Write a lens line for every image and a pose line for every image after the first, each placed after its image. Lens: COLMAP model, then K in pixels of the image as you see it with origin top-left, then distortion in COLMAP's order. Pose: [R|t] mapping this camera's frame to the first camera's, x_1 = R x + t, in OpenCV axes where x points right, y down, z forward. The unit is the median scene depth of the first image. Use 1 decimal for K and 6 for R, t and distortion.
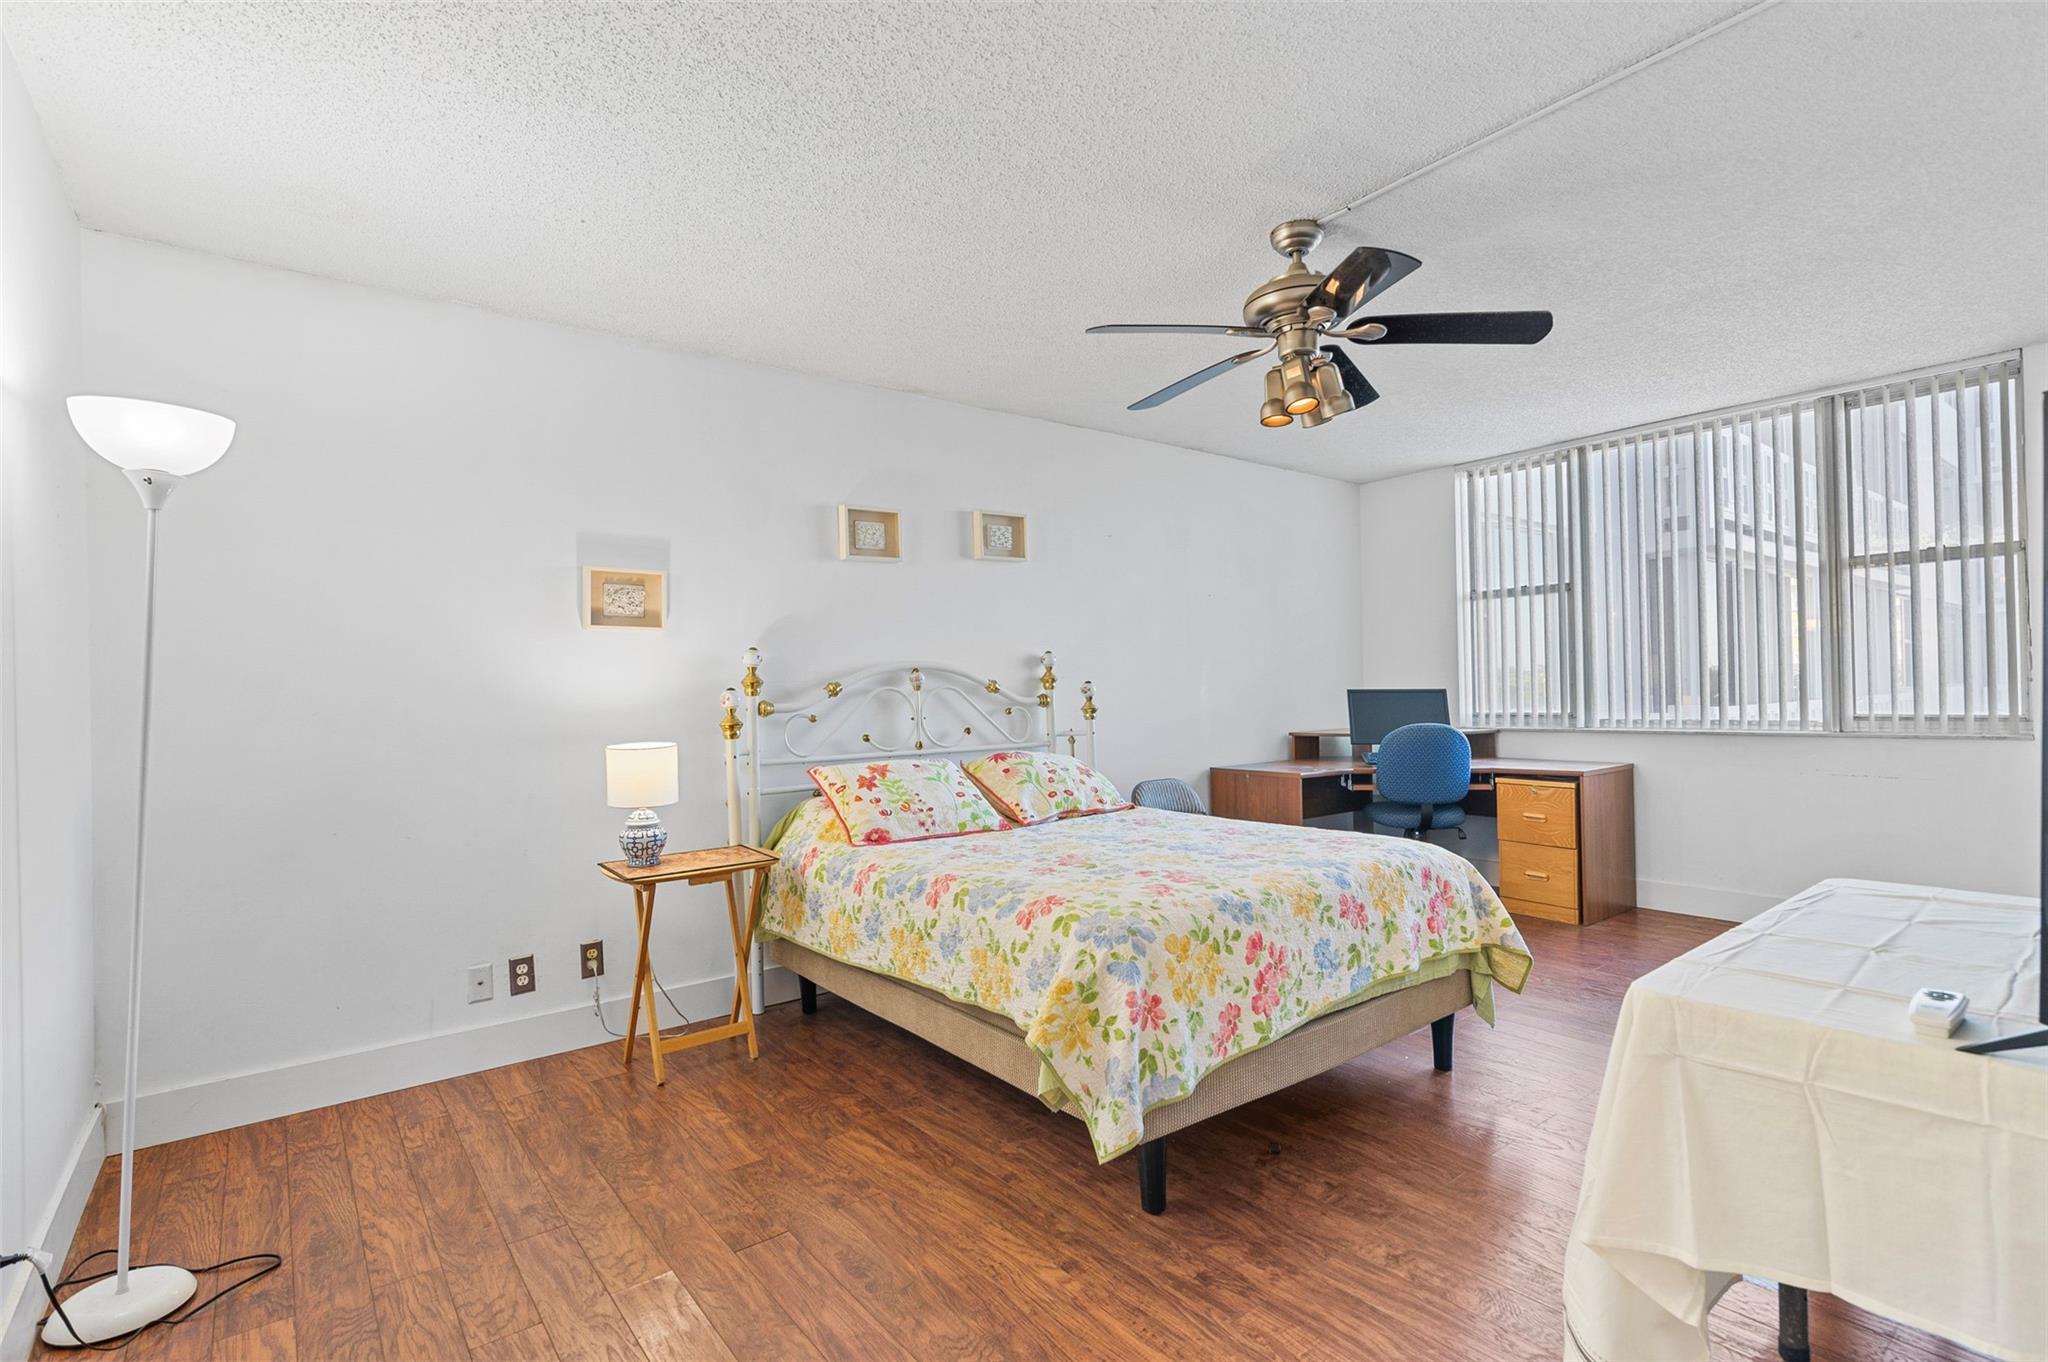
lens RADIAL K [[981.9, 0, 1018.1], [0, 981.9, 692.6], [0, 0, 1]] dist [0.001778, 0.000076]
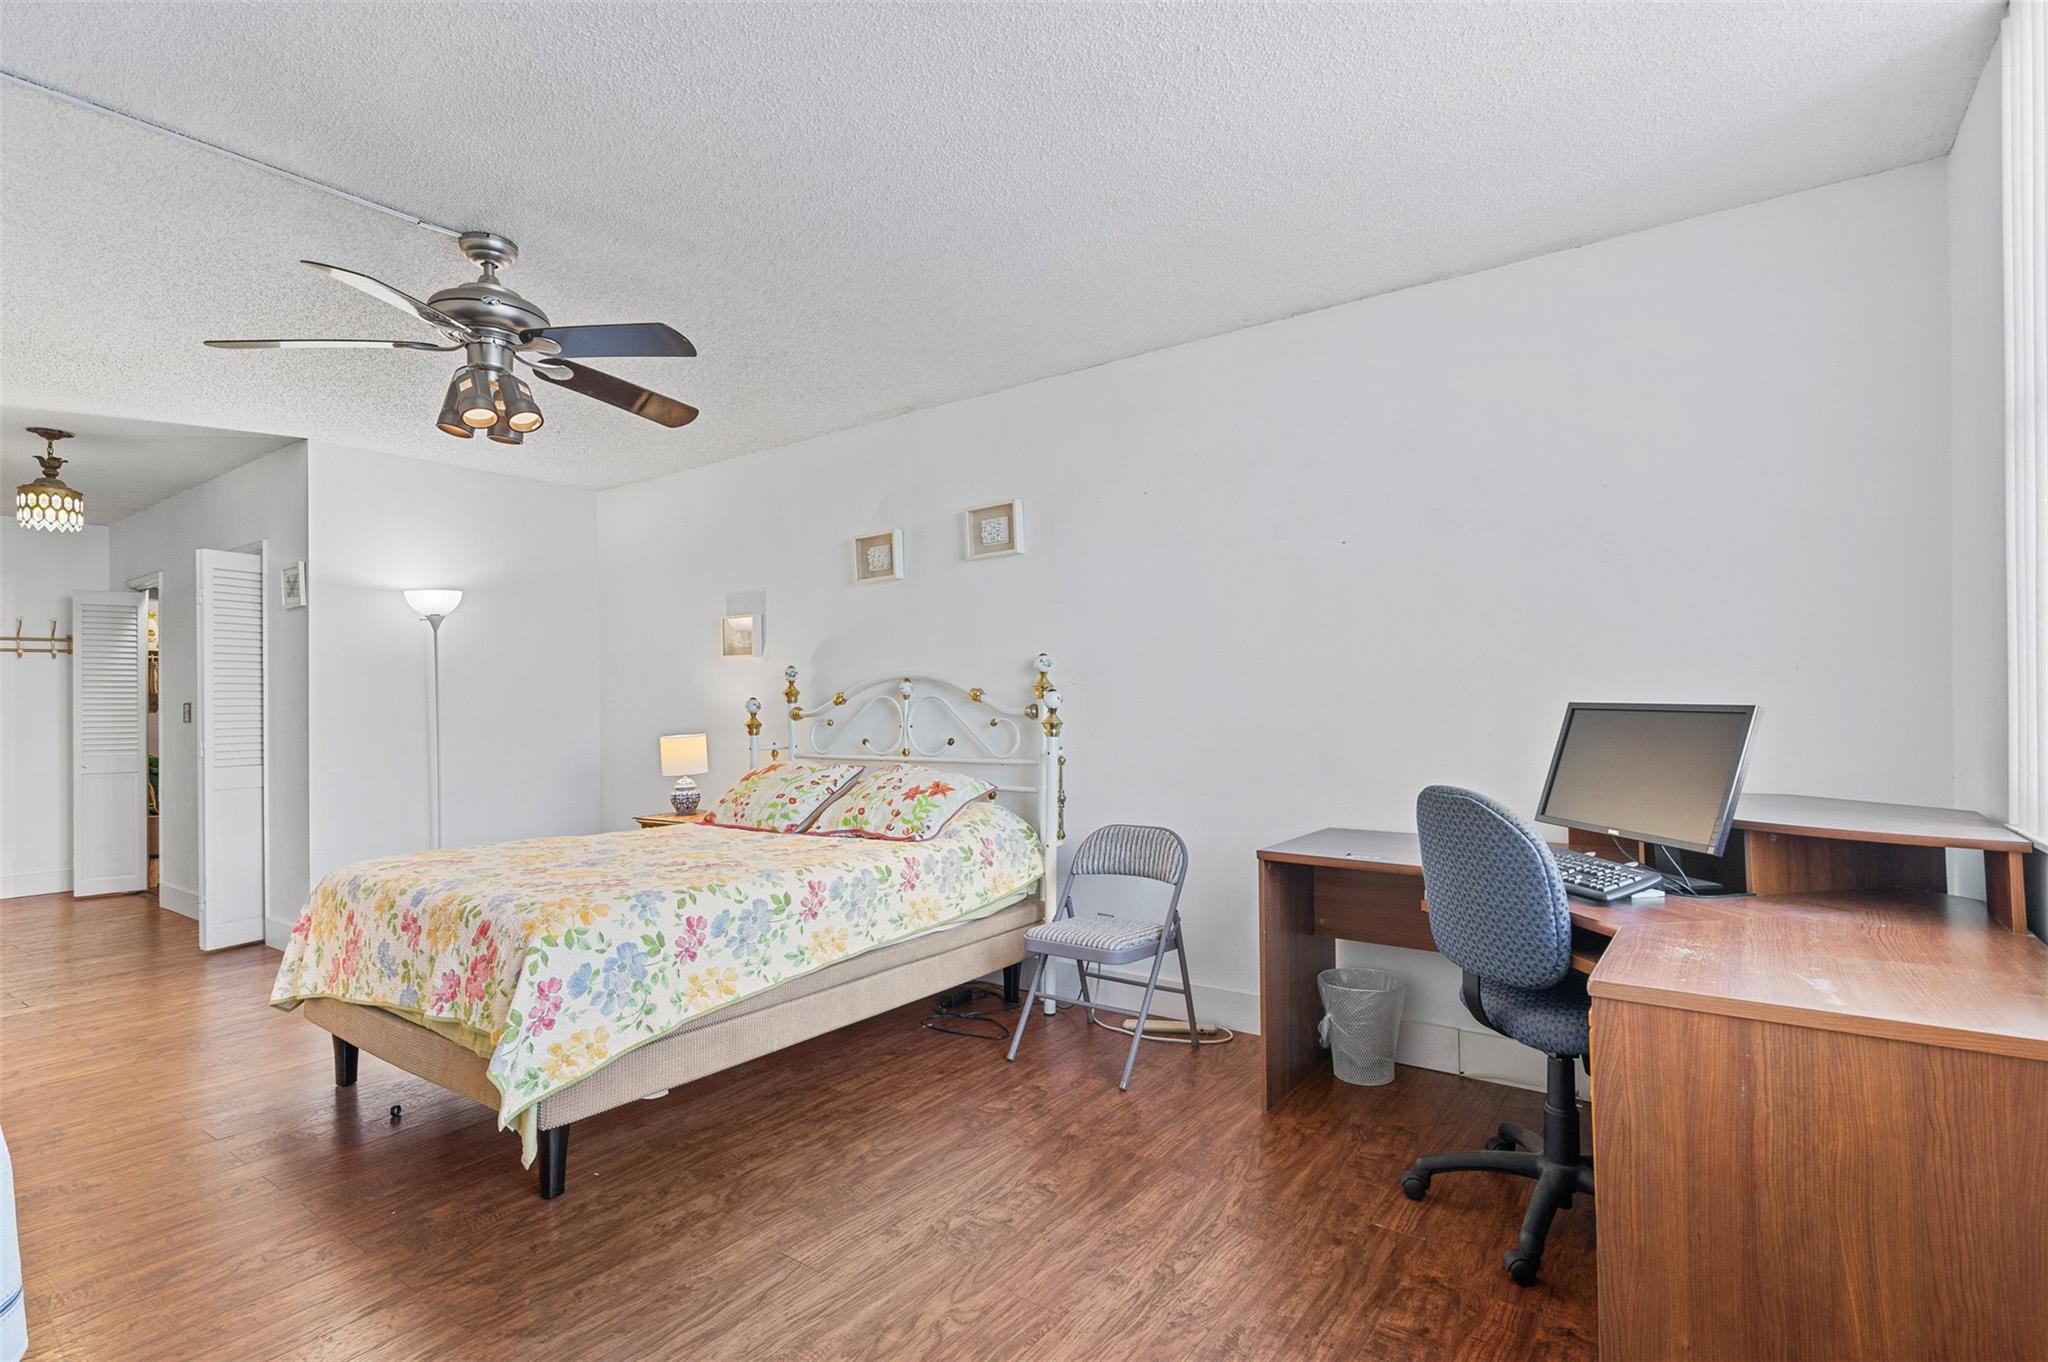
lens RADIAL K [[981.9, 0, 1018.1], [0, 981.9, 692.6], [0, 0, 1]] dist [0.001778, 0.000076]
pose [[0.271082, 0.005638, -0.962540, 1.256168], [0.007986, 0.999935, 0.008106, -0.022344], [0.962523, -0.009884, 0.271019, 1.122310]]
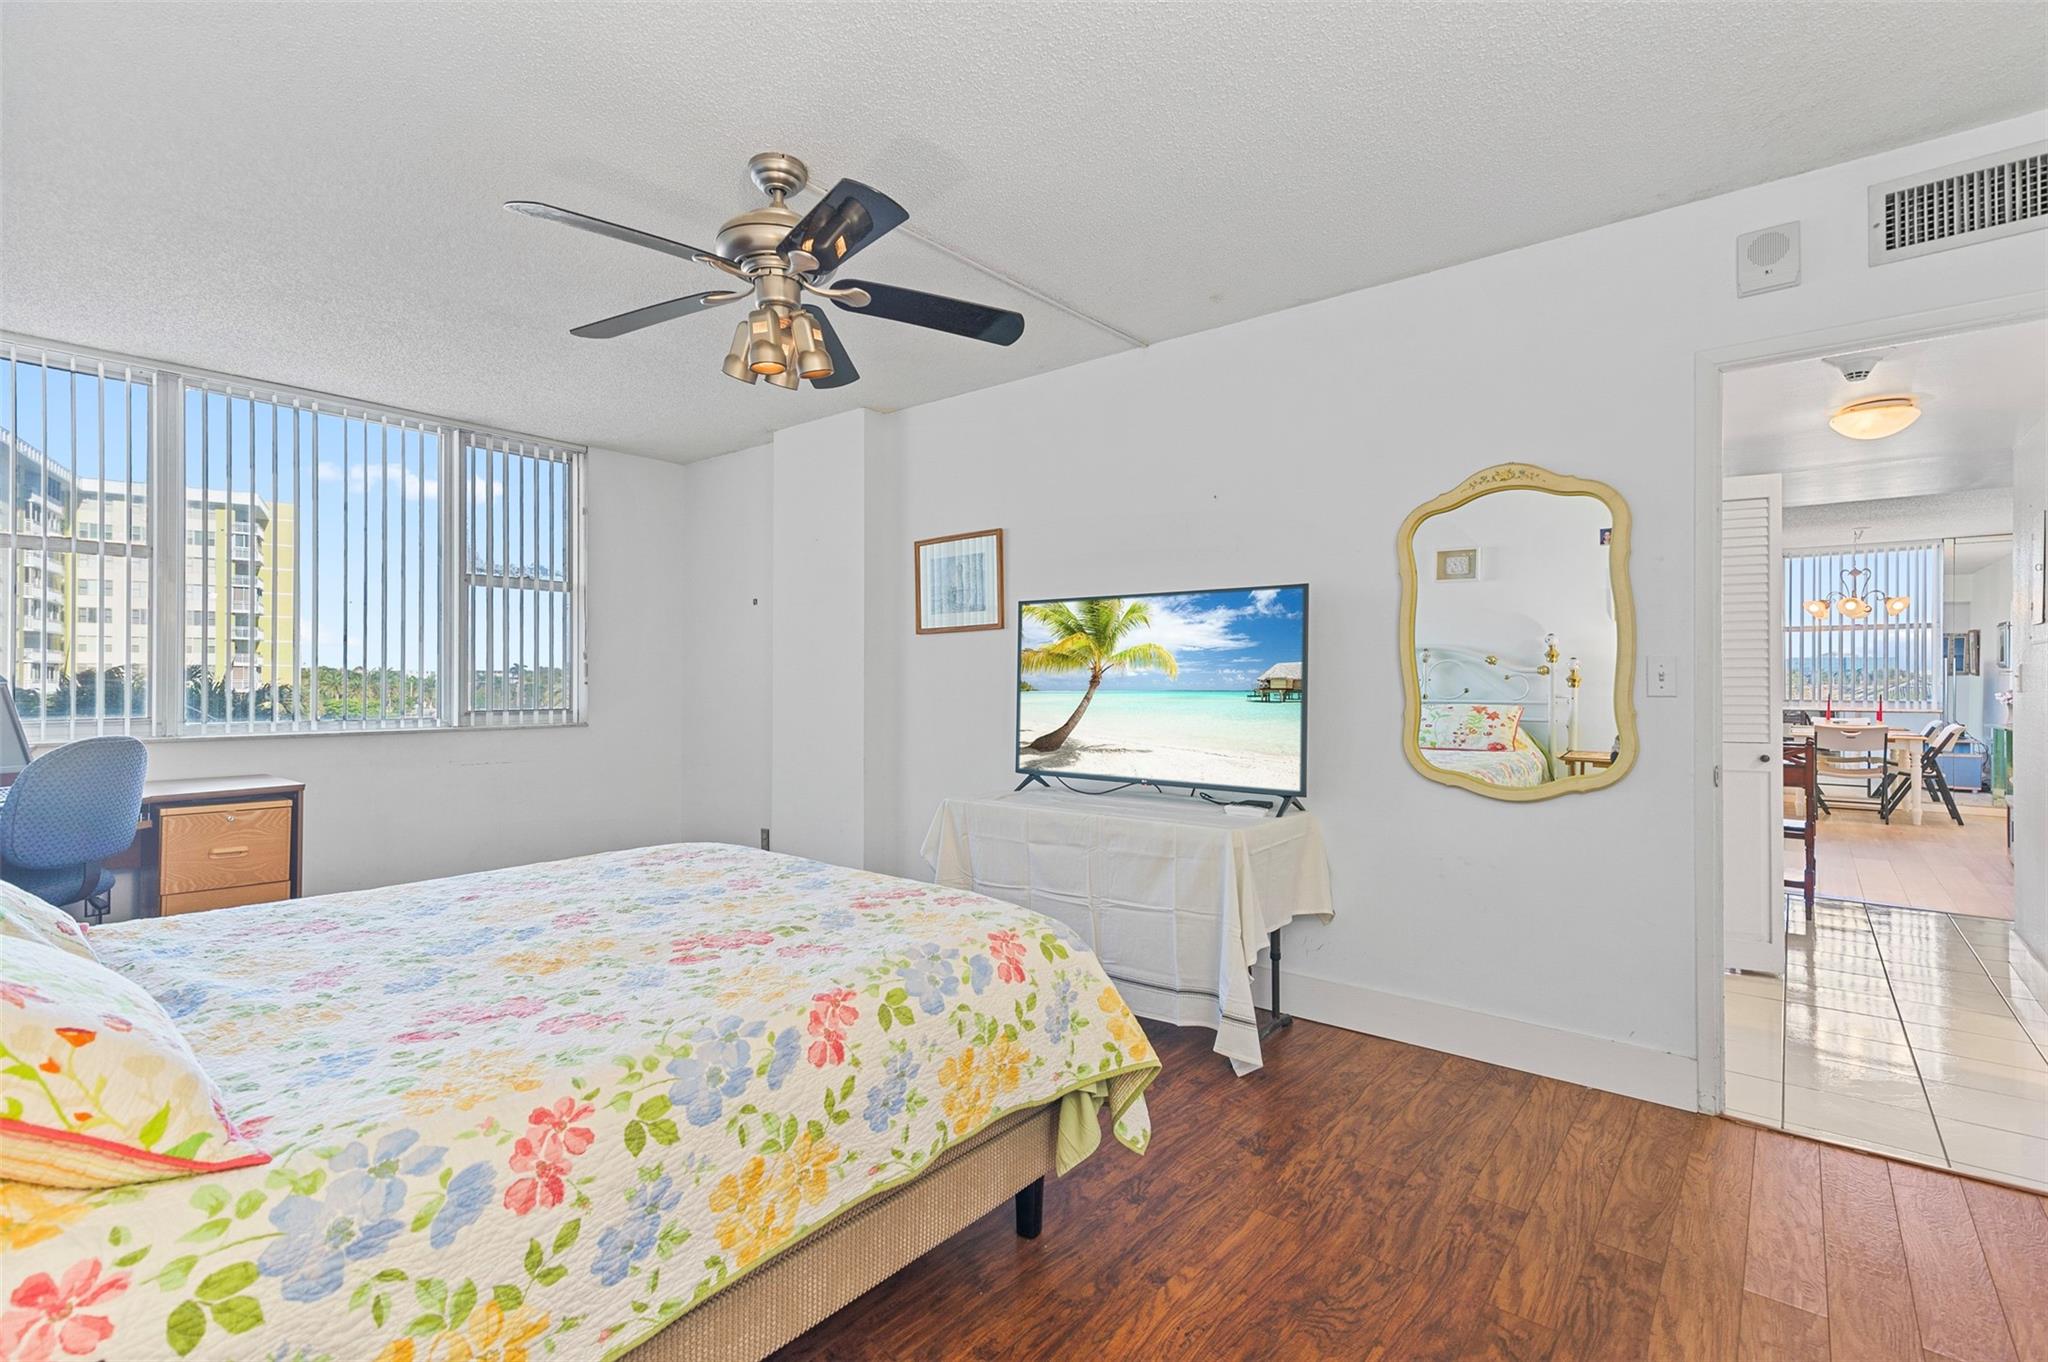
lens RADIAL K [[970.4, 0, 1023.0], [0, 970.4, 718.0], [0, 0, 1]] dist [0.016611, -0.000342]
pose [[-0.237597, -0.018289, 0.971192, -0.544244], [0.008400, 0.999747, 0.020882, 0.018006], [-0.971328, 0.013119, -0.237383, 0.894424]]
